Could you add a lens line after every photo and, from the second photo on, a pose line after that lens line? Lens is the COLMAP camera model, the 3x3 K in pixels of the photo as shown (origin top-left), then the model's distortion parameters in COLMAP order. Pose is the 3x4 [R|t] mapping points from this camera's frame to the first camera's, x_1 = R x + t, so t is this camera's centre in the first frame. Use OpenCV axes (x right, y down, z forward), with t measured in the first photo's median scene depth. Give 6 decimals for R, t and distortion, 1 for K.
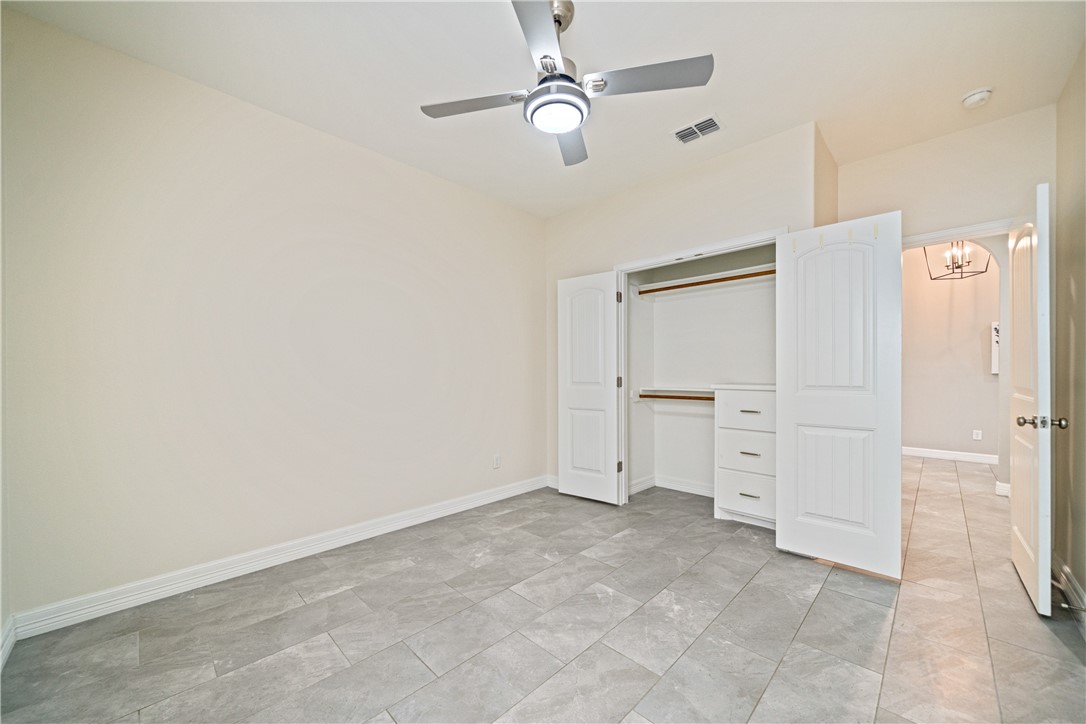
lens RADIAL K [[390.8, 0, 541.7], [0, 390.8, 368.7], [0, 0, 1]] dist [-0.002281, -0.000216]
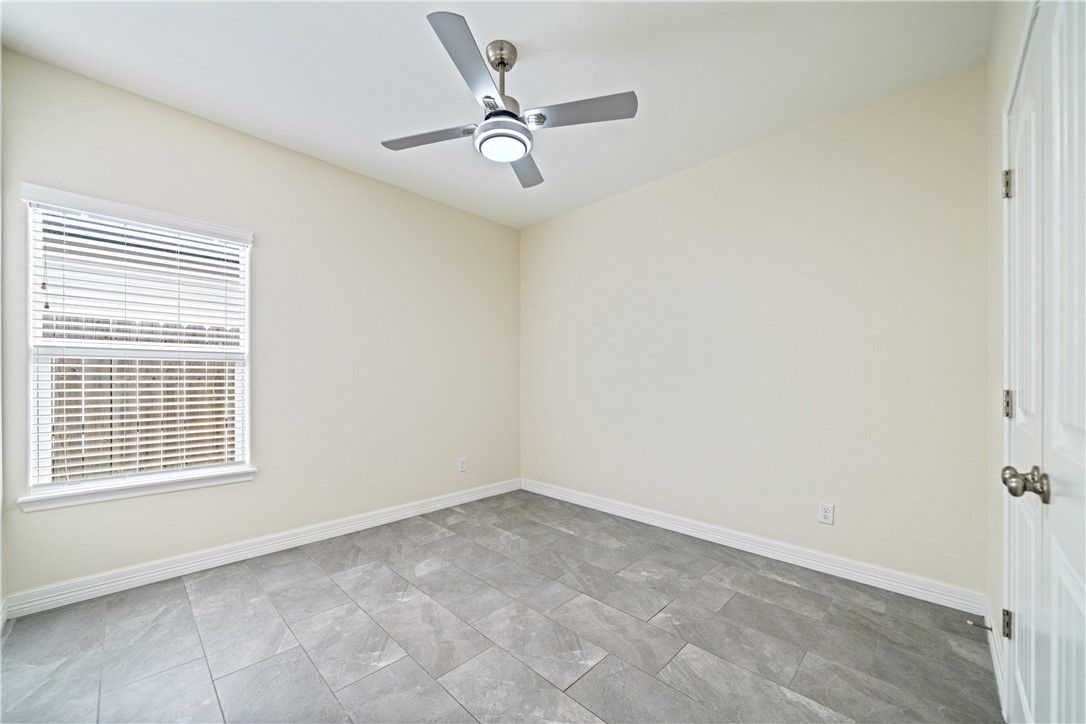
lens RADIAL K [[390.8, 0, 541.7], [0, 390.8, 368.7], [0, 0, 1]] dist [-0.002281, -0.000216]
pose [[0.046620, -0.022553, -0.998658, 0.895428], [0.007368, 0.999726, -0.022233, 0.001804], [0.998886, -0.006321, 0.046773, 0.815556]]
